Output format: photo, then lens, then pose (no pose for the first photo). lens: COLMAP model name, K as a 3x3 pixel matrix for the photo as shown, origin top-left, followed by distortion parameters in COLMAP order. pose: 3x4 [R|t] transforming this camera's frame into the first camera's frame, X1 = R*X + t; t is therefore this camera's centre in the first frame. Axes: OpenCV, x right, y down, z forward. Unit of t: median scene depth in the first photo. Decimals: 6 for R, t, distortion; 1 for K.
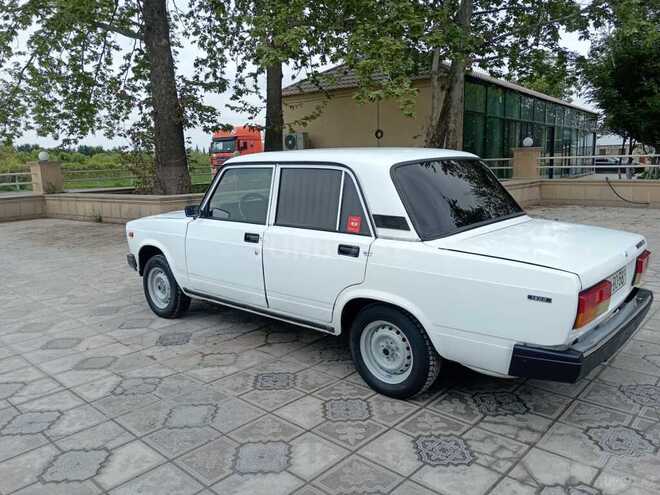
lens RADIAL K [[512.0, 0, 333.9], [0, 512.0, 255.8], [0, 0, 1]] dist [0.046035, -0.053569]
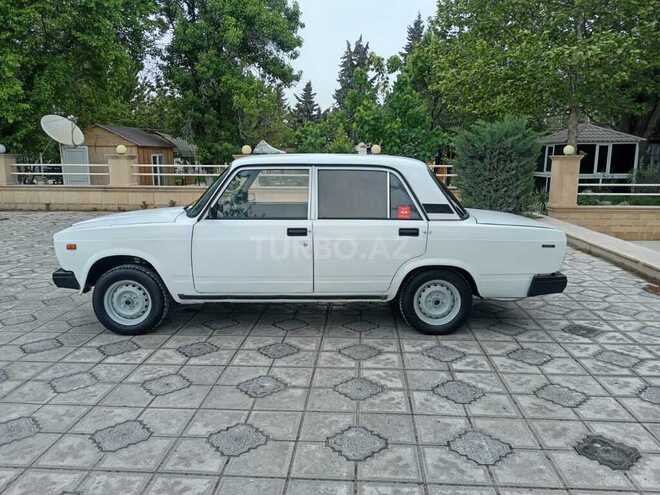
lens RADIAL K [[512.0, 0, 330.6], [0, 512.0, 254.1], [0, 0, 1]] dist [0.046035, -0.053569]
pose [[0.756830, -0.098686, 0.646119, -0.960349], [0.107097, 0.993899, 0.026358, -0.009933], [-0.644778, 0.049249, 0.762781, 0.119716]]
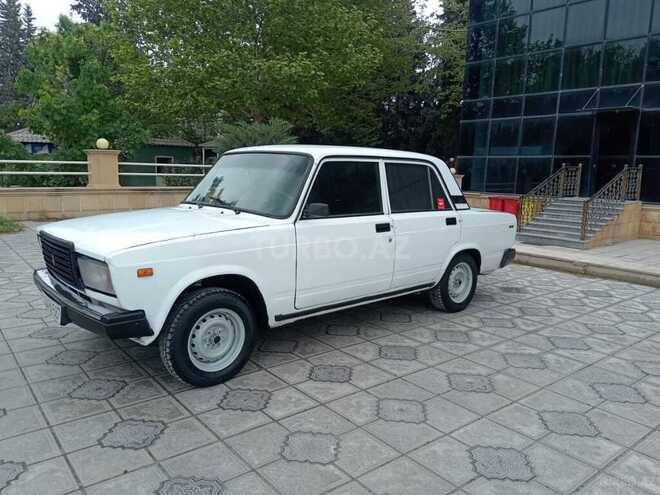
lens RADIAL K [[512.0, 0, 333.7], [0, 512.0, 252.1], [0, 0, 1]] dist [0.046035, -0.053569]
pose [[0.107556, -0.140116, 0.984276, -1.415954], [0.160407, 0.979494, 0.121907, -0.151740], [-0.981173, 0.144773, 0.127826, 1.123229]]
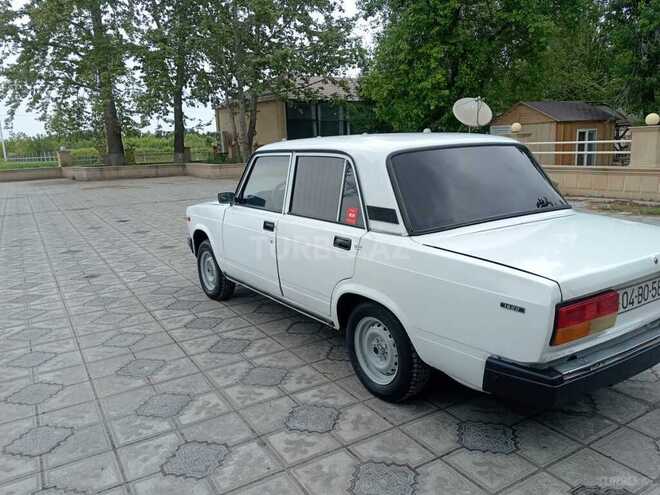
lens RADIAL K [[512.0, 0, 330.9], [0, 512.0, 254.0], [0, 0, 1]] dist [0.046035, -0.053569]
pose [[0.969917, 0.040037, -0.240122, 0.232264], [-0.033231, 0.998925, 0.032327, -0.019586], [0.241158, -0.023375, 0.970204, 0.061297]]
